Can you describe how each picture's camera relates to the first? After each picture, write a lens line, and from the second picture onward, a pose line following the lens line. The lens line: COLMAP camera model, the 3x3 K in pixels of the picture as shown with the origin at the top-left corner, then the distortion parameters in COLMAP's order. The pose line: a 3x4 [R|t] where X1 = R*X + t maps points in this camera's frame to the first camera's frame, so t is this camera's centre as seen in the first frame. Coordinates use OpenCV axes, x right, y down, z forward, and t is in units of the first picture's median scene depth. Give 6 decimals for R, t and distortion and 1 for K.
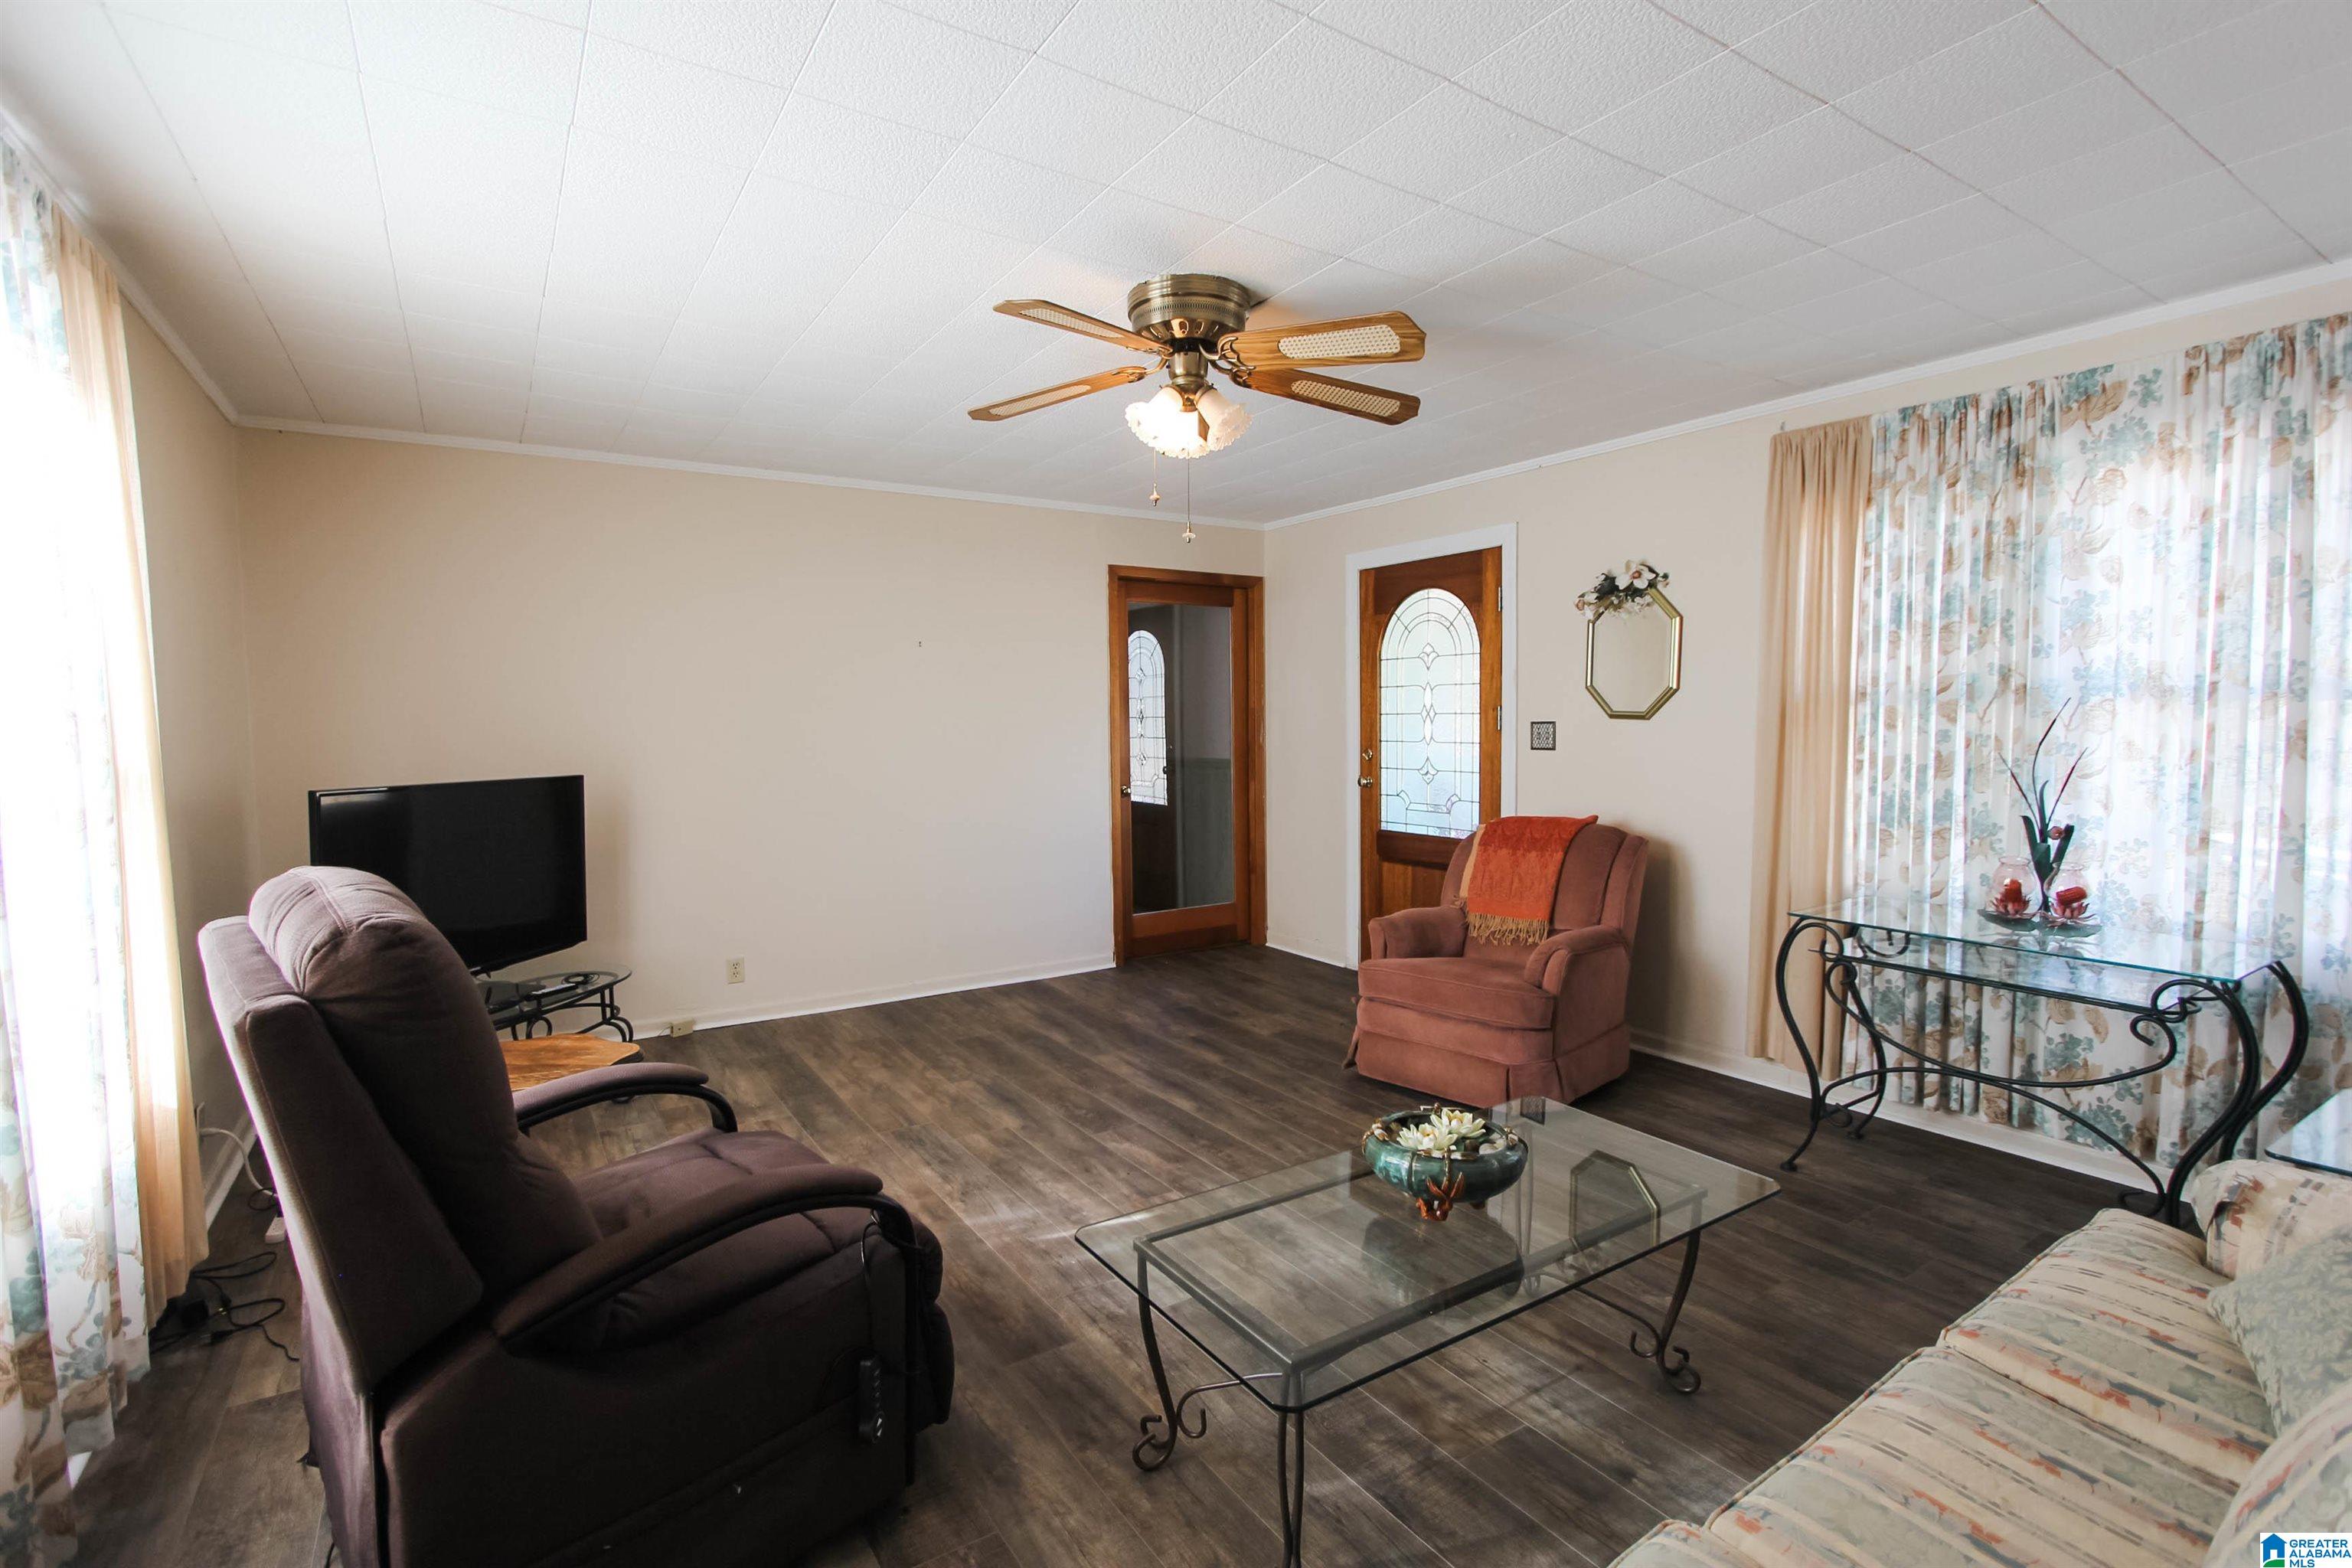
lens RADIAL K [[1085.3, 0, 1163.6], [0, 1085.3, 789.5], [0, 0, 1]] dist [-0.021497, 0.004155]
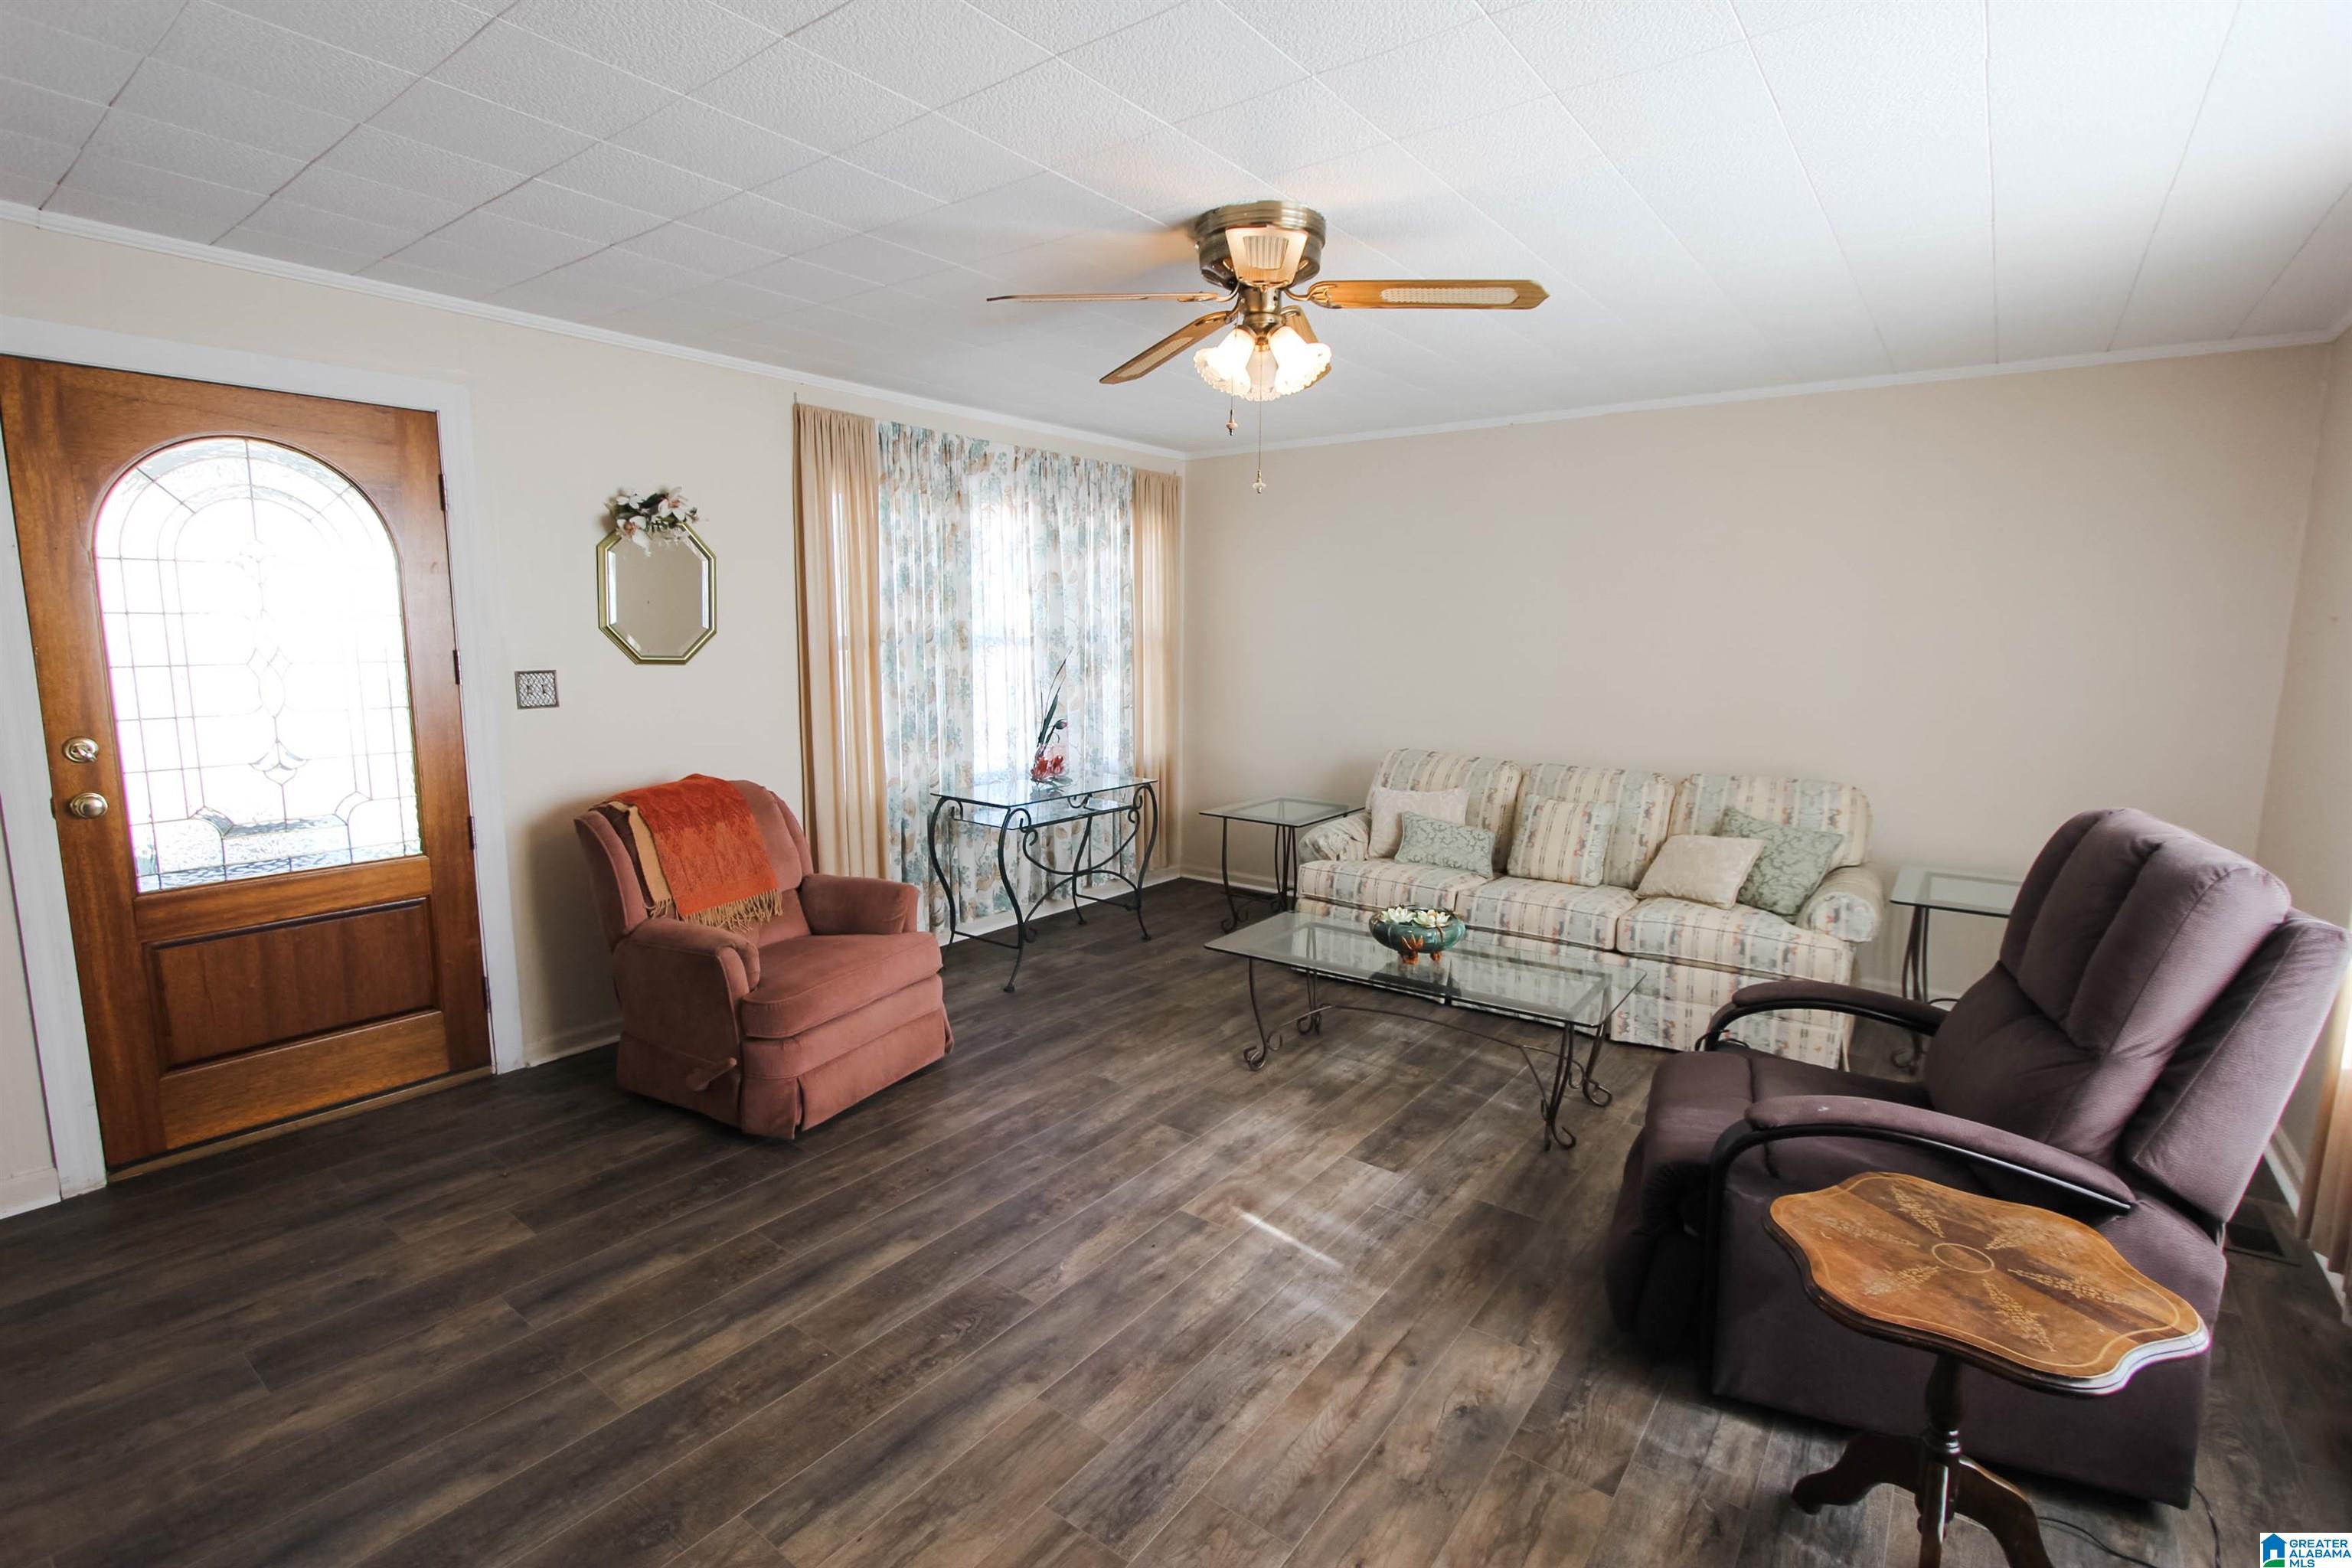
lens RADIAL K [[1085.3, 0, 1176.7], [0, 1085.3, 786.8], [0, 0, 1]] dist [-0.021497, 0.004155]
pose [[-0.348199, -0.130905, 0.928236, -0.654443], [0.056596, 0.985460, 0.160205, -0.098778], [-0.935711, 0.108318, -0.335727, 1.070798]]
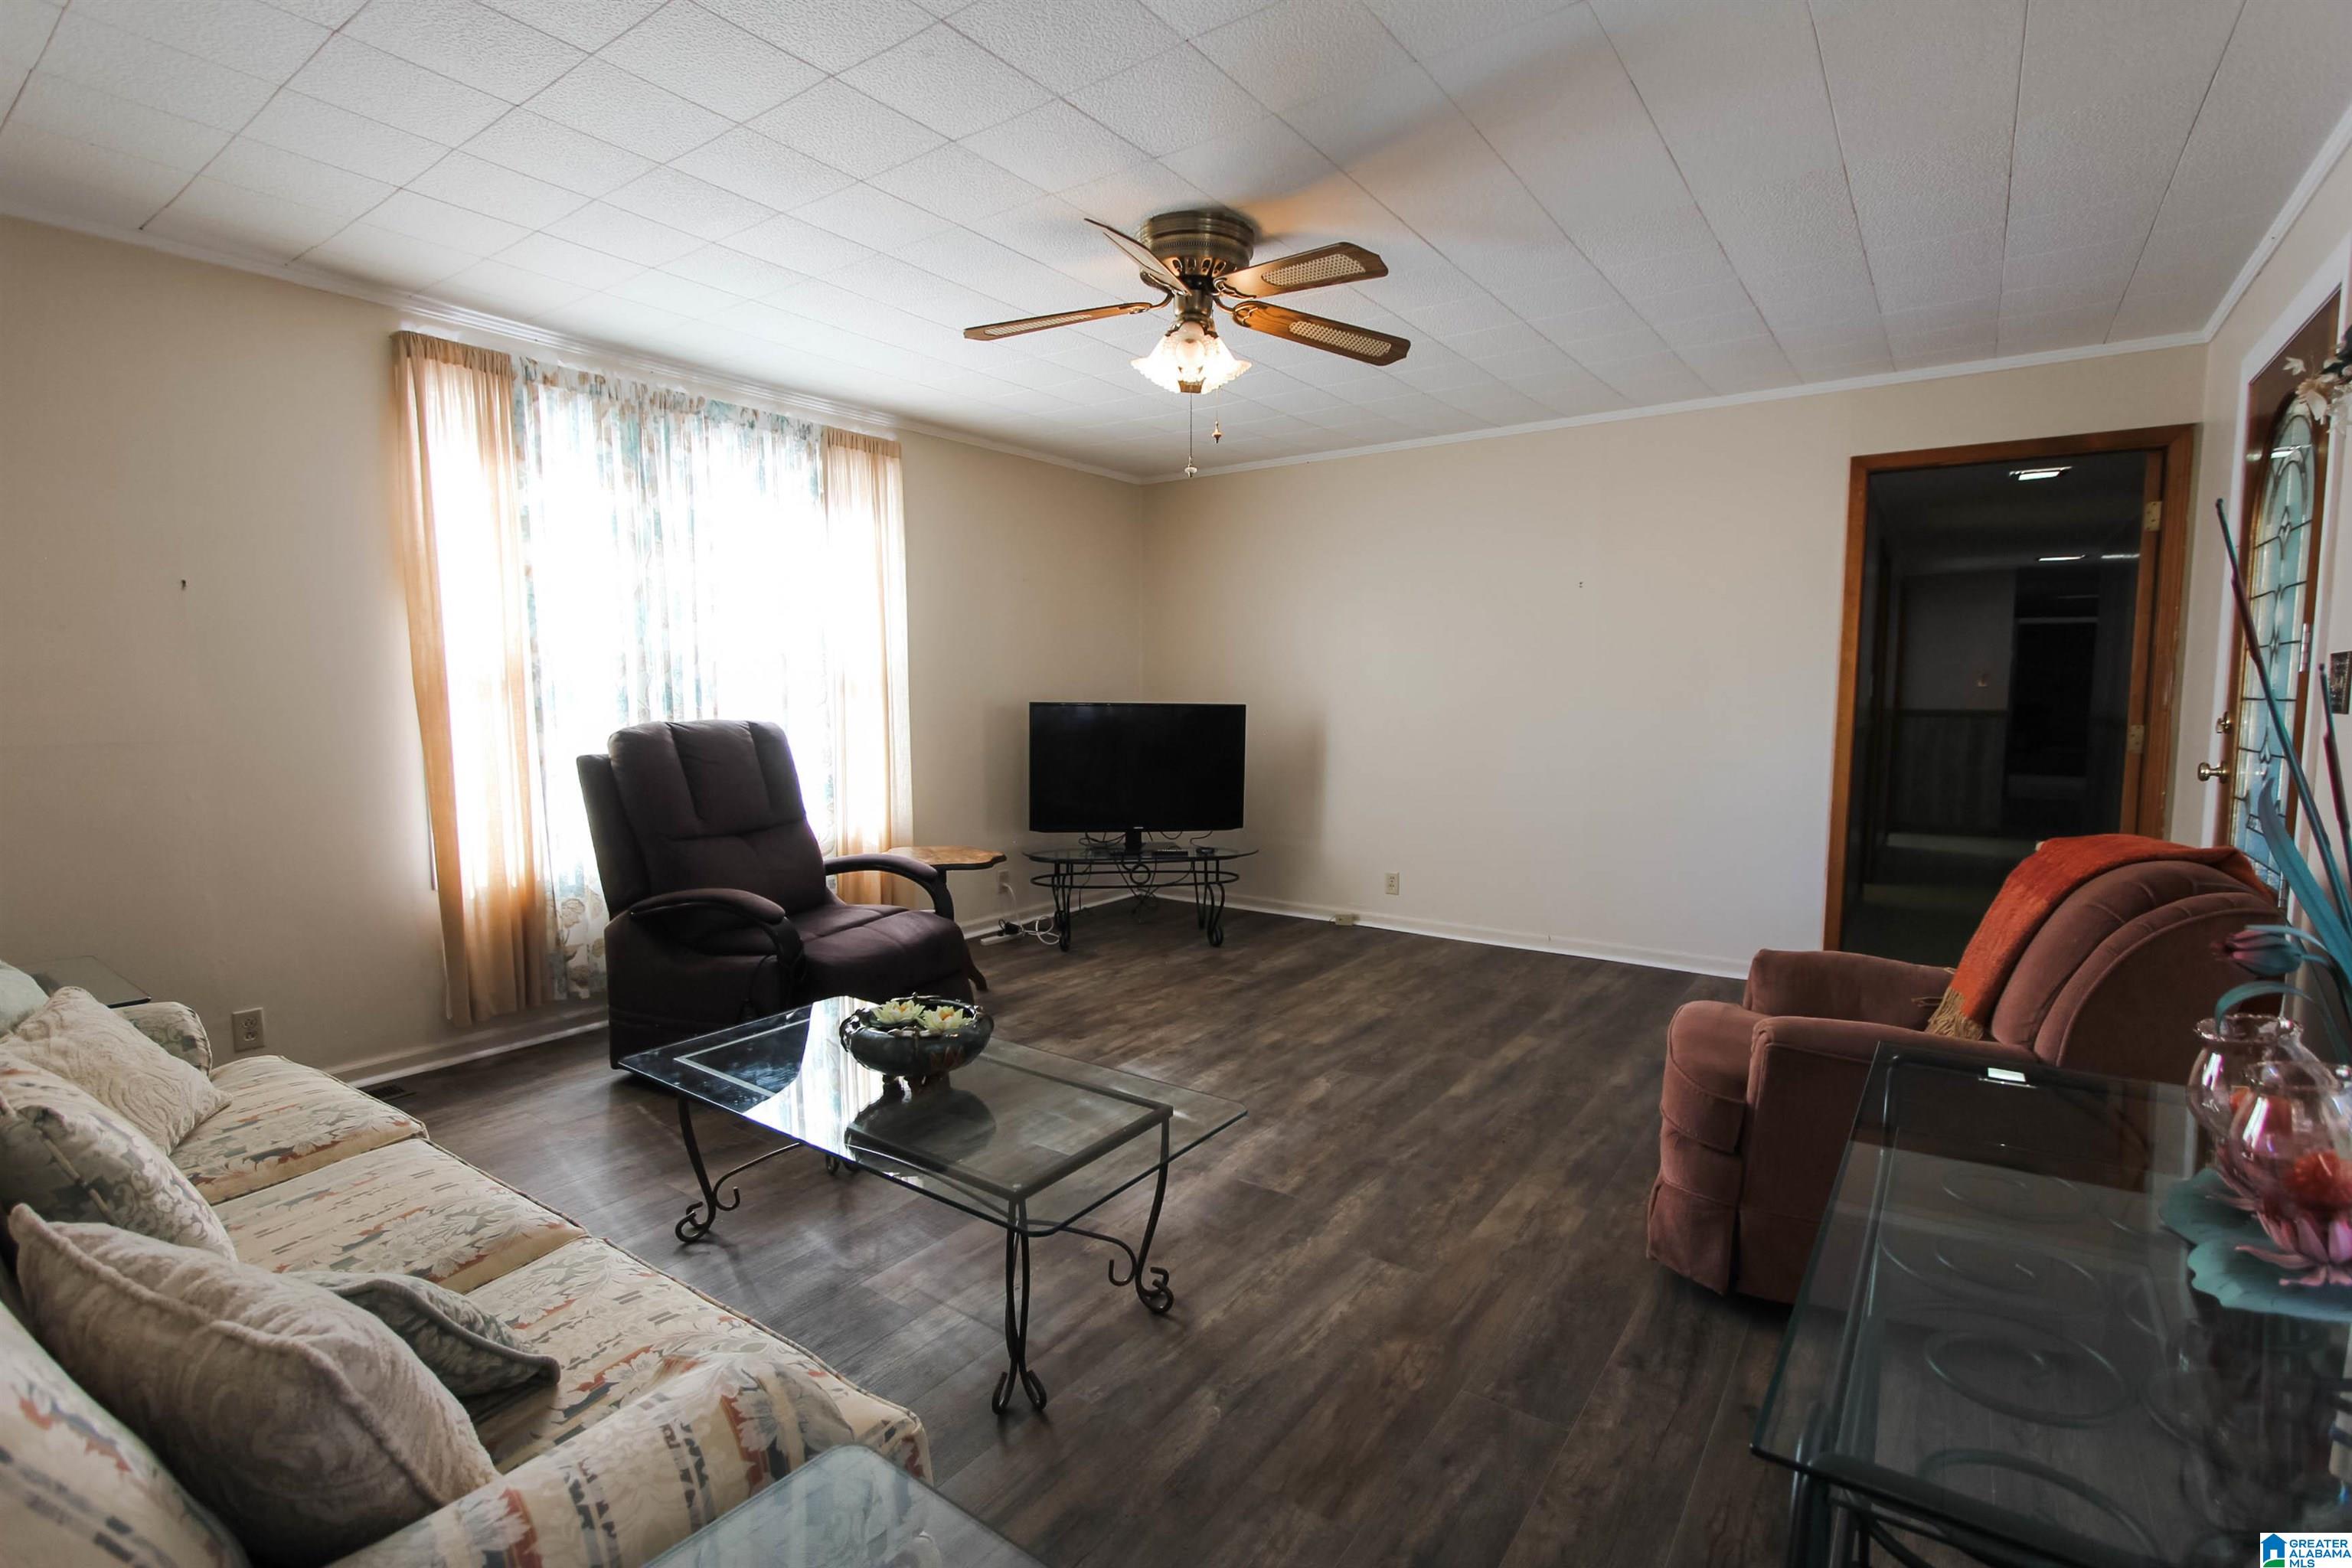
lens RADIAL K [[1085.3, 0, 1178.8], [0, 1085.3, 780.2], [0, 0, 1]] dist [-0.021497, 0.004155]
pose [[0.366692, 0.086466, -0.926316, 0.761068], [-0.066038, 0.995579, 0.066789, -0.005615], [0.927996, 0.036681, 0.370781, 0.467327]]
